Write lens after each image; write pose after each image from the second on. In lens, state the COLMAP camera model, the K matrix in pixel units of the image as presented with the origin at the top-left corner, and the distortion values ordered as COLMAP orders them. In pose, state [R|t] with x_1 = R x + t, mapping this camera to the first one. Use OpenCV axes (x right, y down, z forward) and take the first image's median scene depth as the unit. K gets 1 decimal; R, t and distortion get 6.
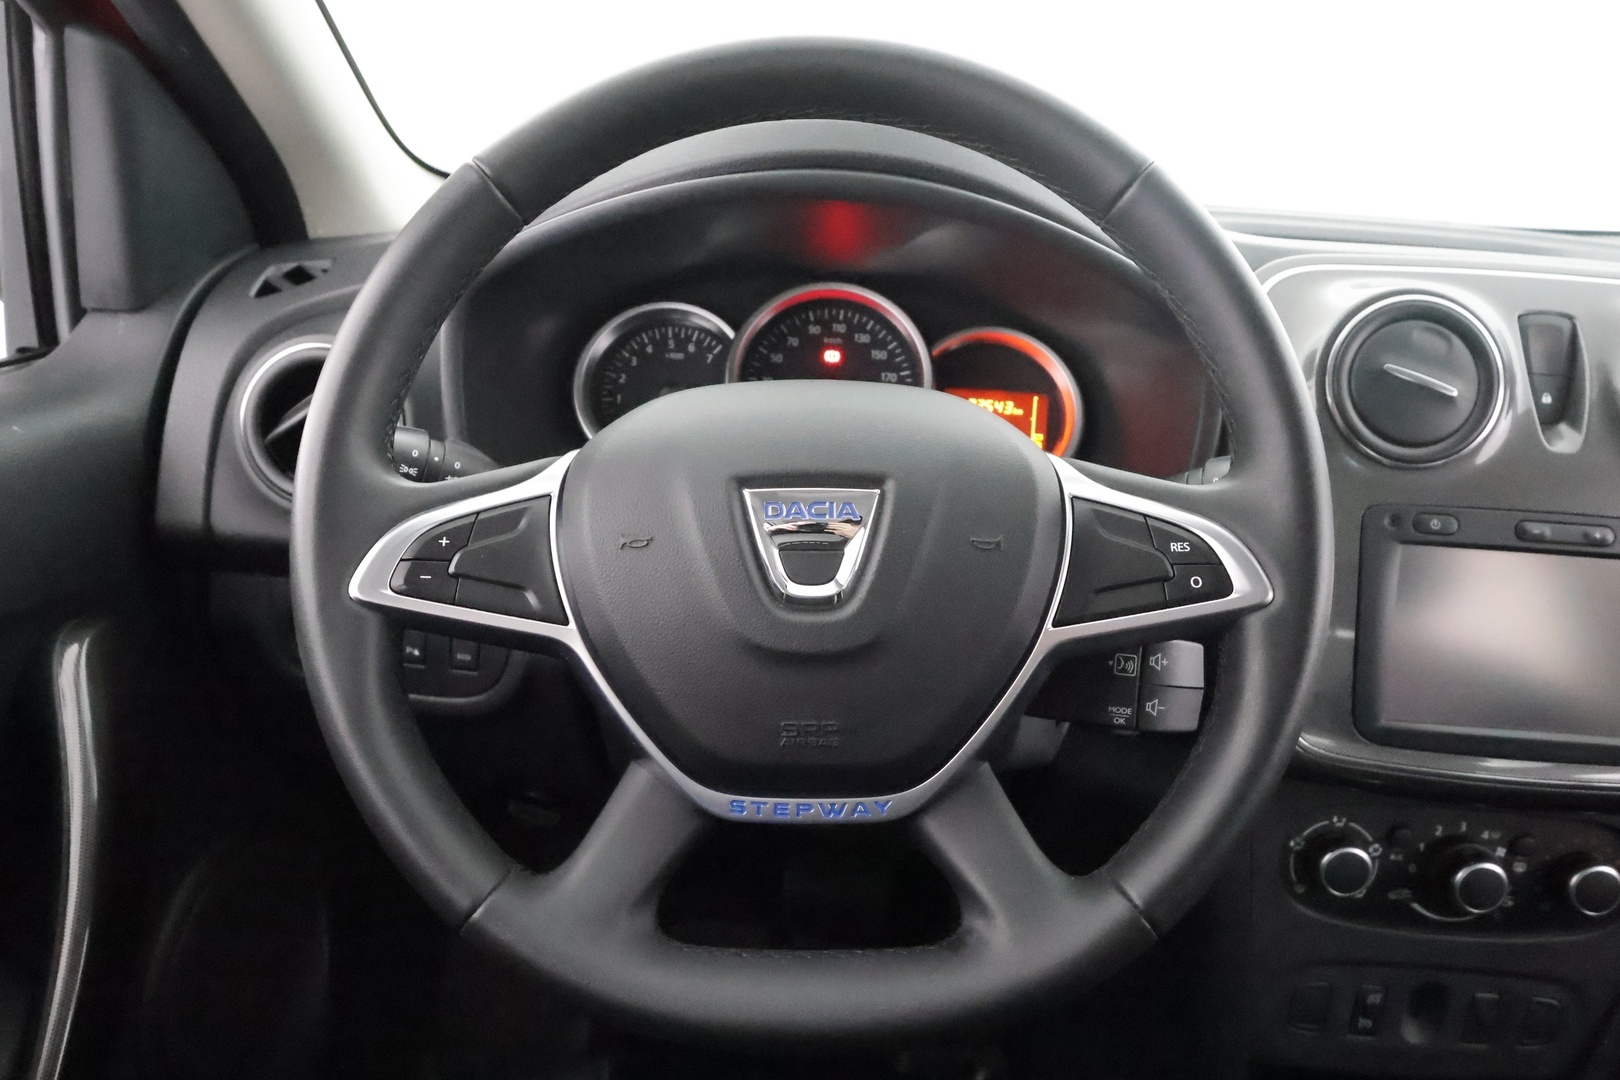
lens RADIAL K [[1124.5, 0, 806.0], [0, 1124.5, 546.8], [0, 0, 1]] dist [-0.009011, 0.002085]
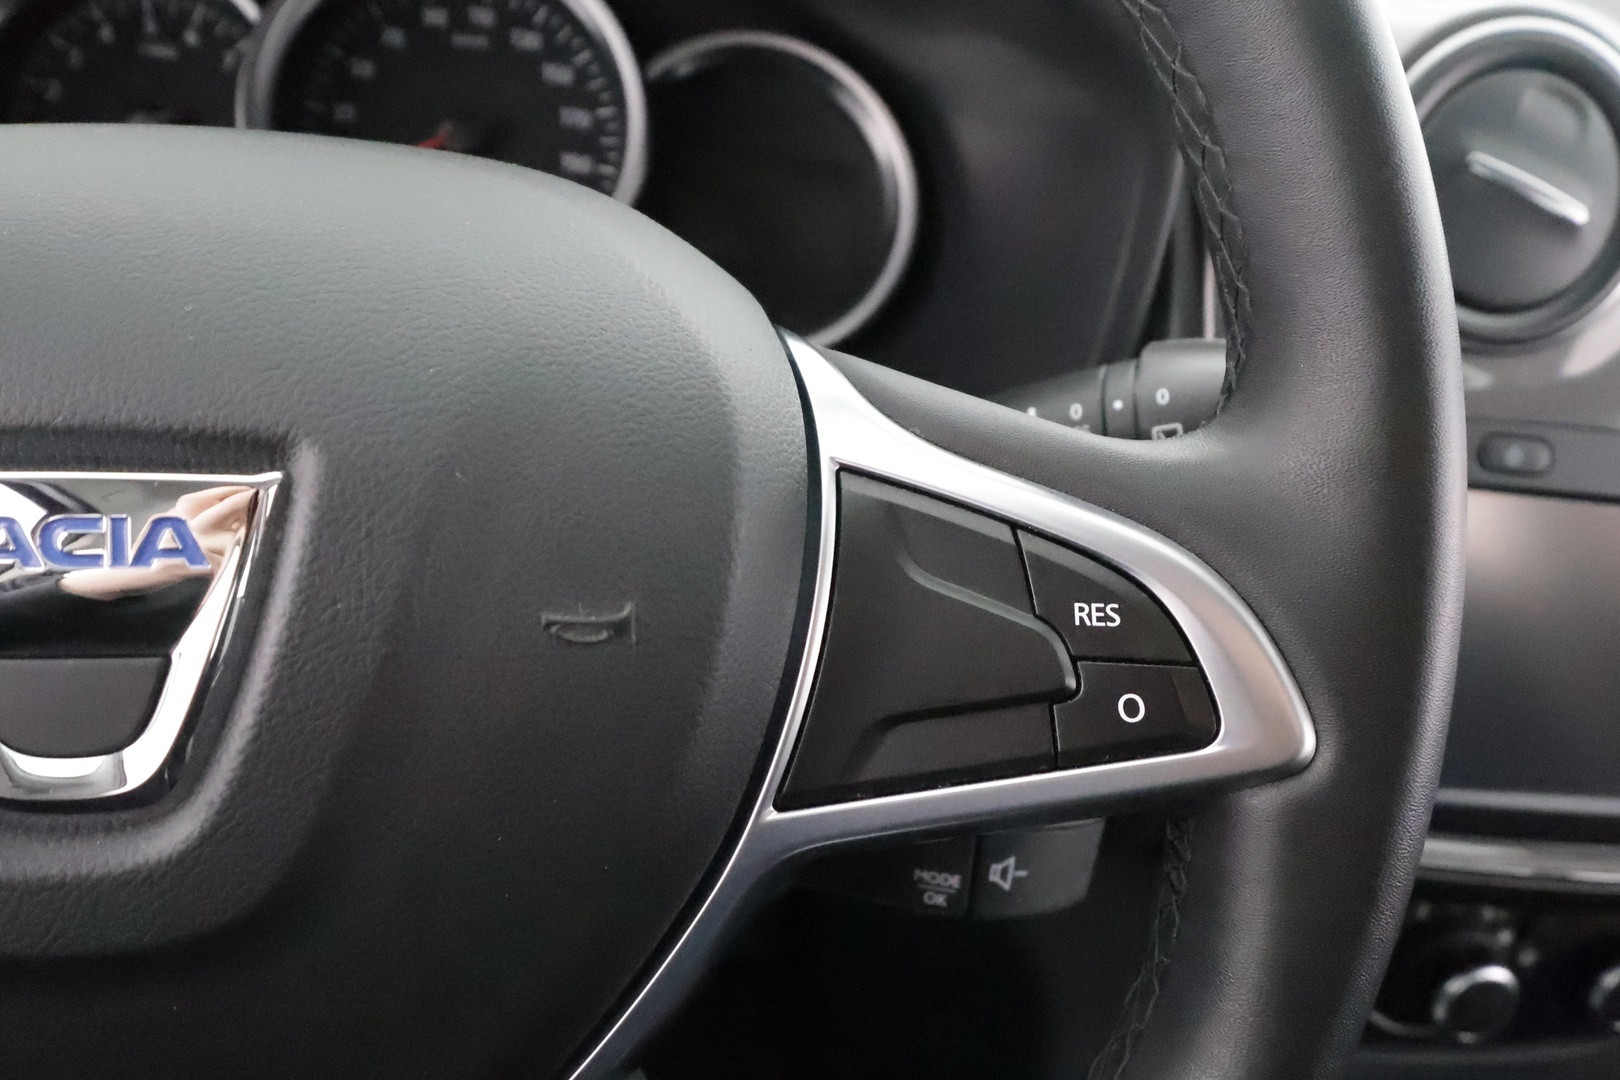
lens RADIAL K [[1283.2, 0, 813.7], [0, 1283.2, 556.9], [0, 0, 1]] dist [-0.012209, 0.003038]
pose [[0.988481, 0.009550, 0.151041, 0.121910], [-0.037297, 0.982598, 0.181964, -0.073950], [-0.146675, -0.185502, 0.971635, 0.426362]]
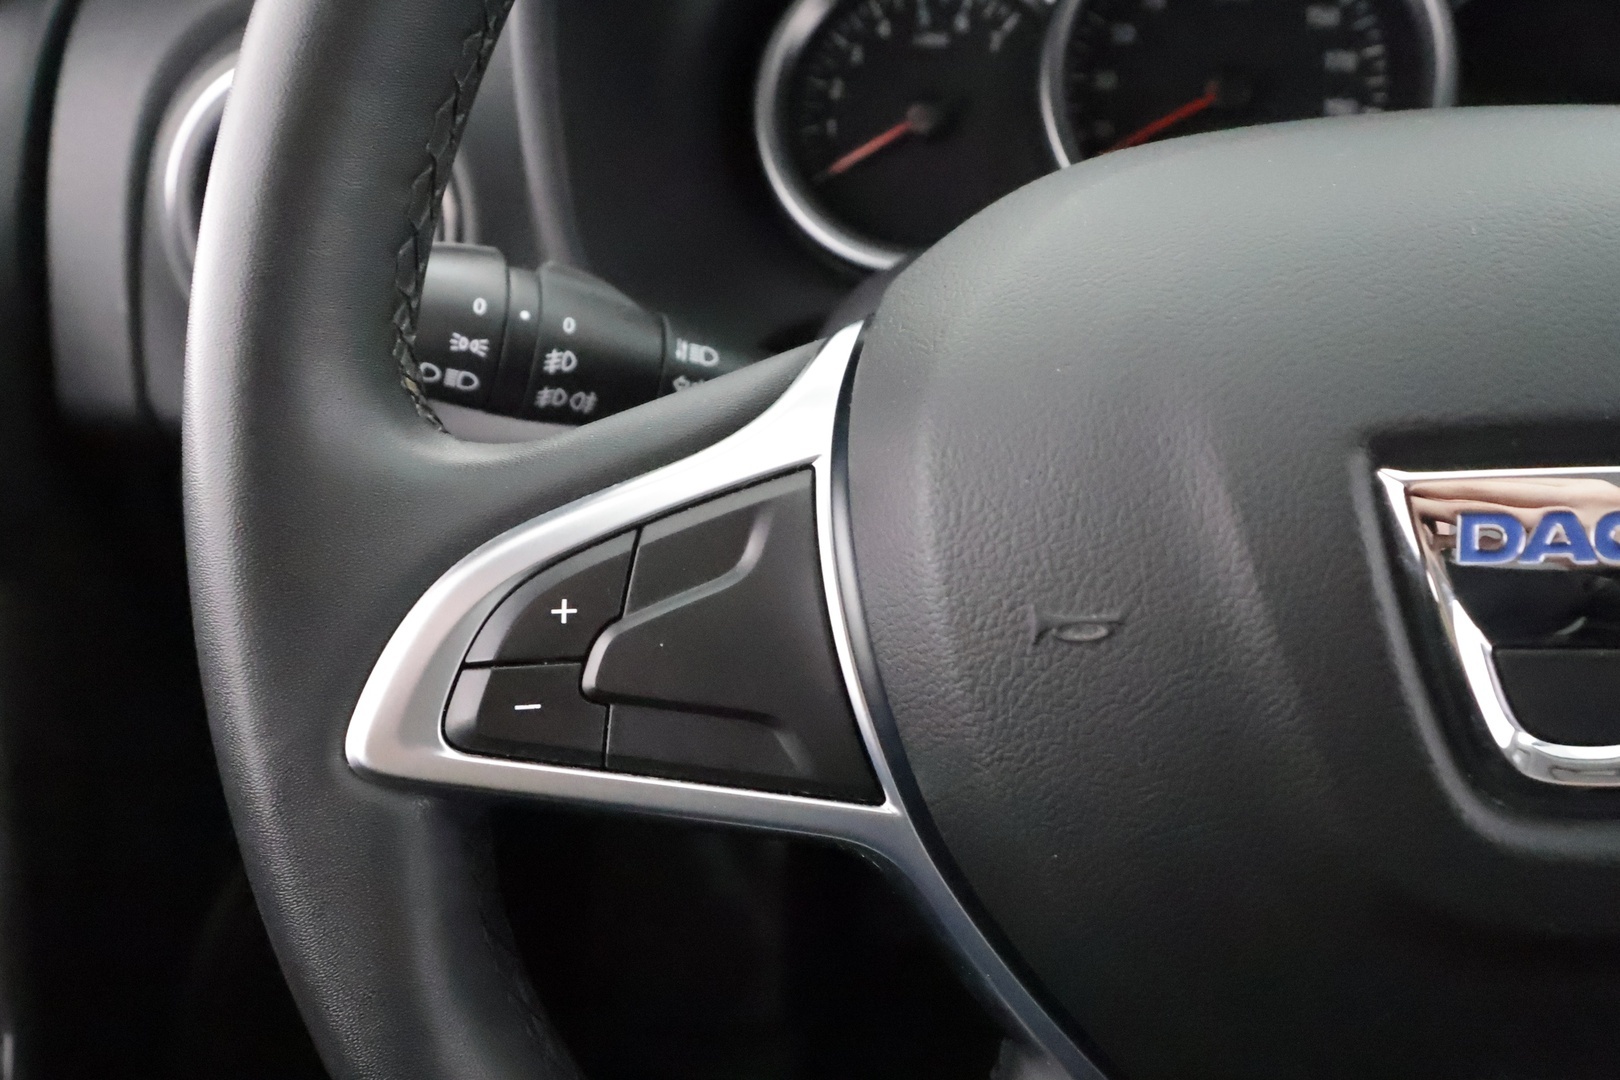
lens RADIAL K [[1283.2, 0, 826.6], [0, 1283.2, 554.2], [0, 0, 1]] dist [-0.012209, 0.003038]
pose [[0.994613, -0.016088, -0.102401, -0.136148], [0.039266, 0.972737, 0.228561, -0.090215], [0.095932, -0.231351, 0.968129, 0.427156]]
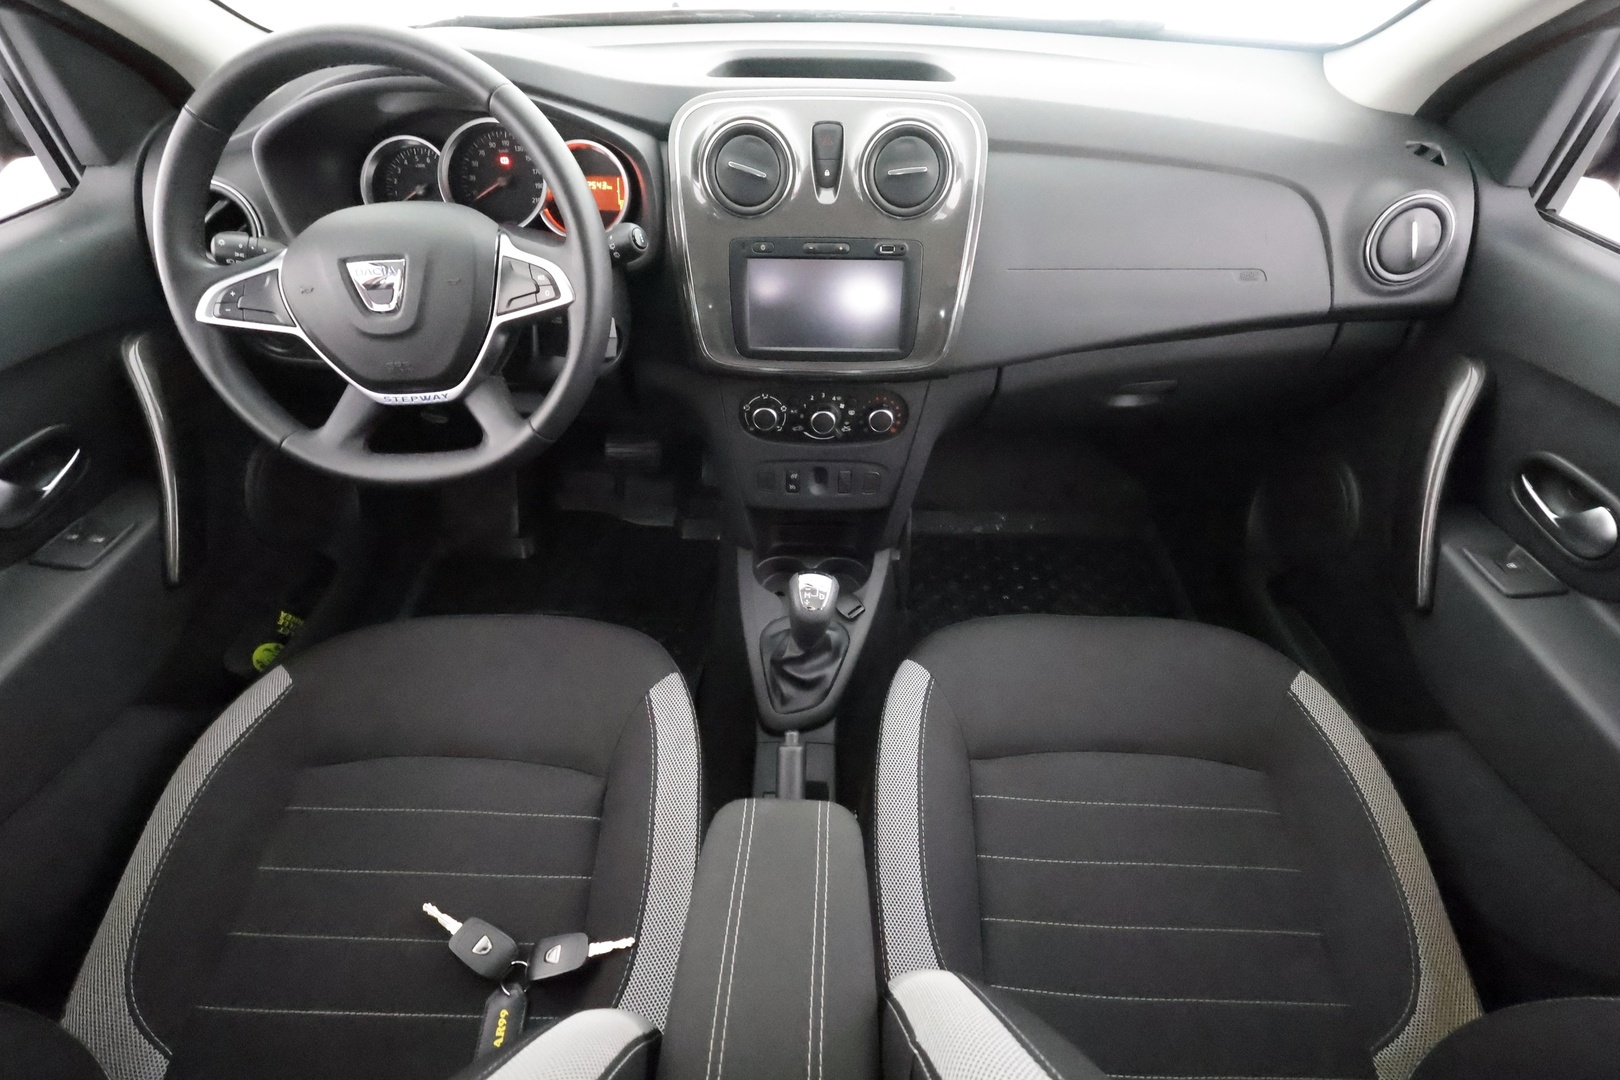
lens RADIAL K [[748.1, 0, 810.3], [0, 748.1, 547.2], [0, 0, 1]] dist [-0.003602, 0.002067]
pose [[0.998410, -0.051462, -0.022983, 0.657810], [0.056344, 0.921360, 0.384606, -0.035695], [0.001383, -0.385289, 0.922795, -0.474881]]
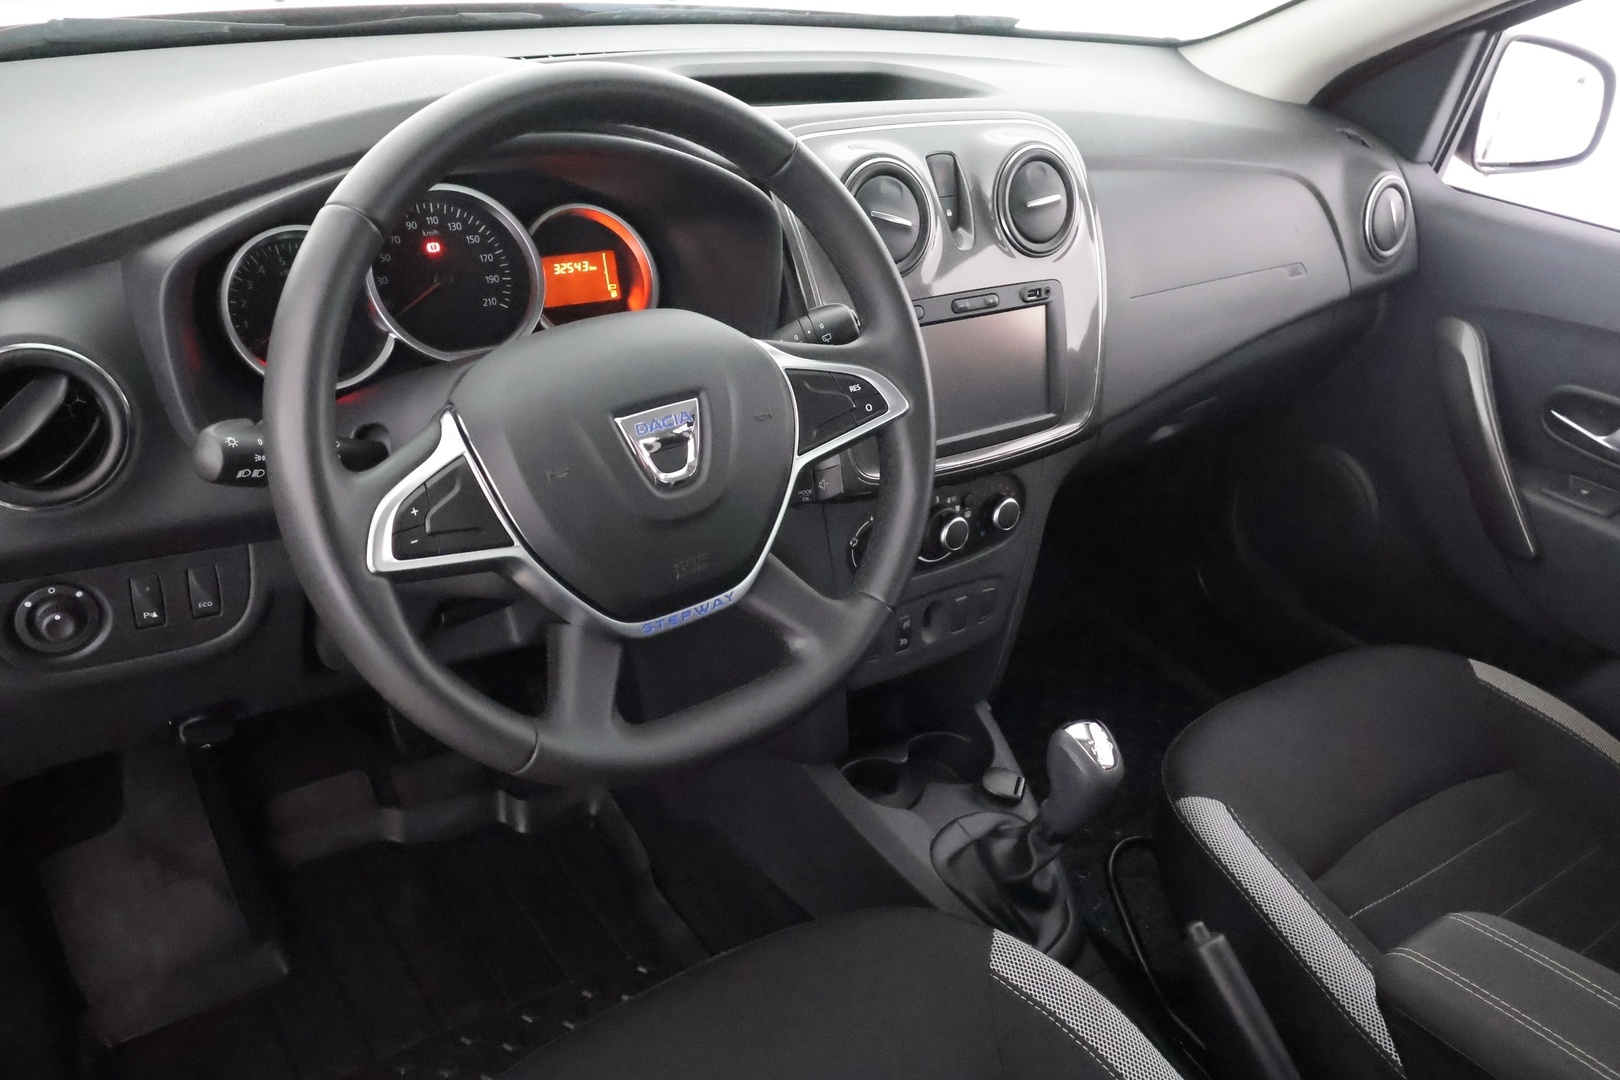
lens RADIAL K [[1283.2, 0, 811.8], [0, 1283.2, 546.2], [0, 0, 1]] dist [-0.012209, 0.003038]
pose [[0.793353, -0.293374, 0.533407, -0.560477], [0.168185, 0.947741, 0.271110, -0.215418], [-0.585068, -0.125375, 0.801234, -0.343272]]
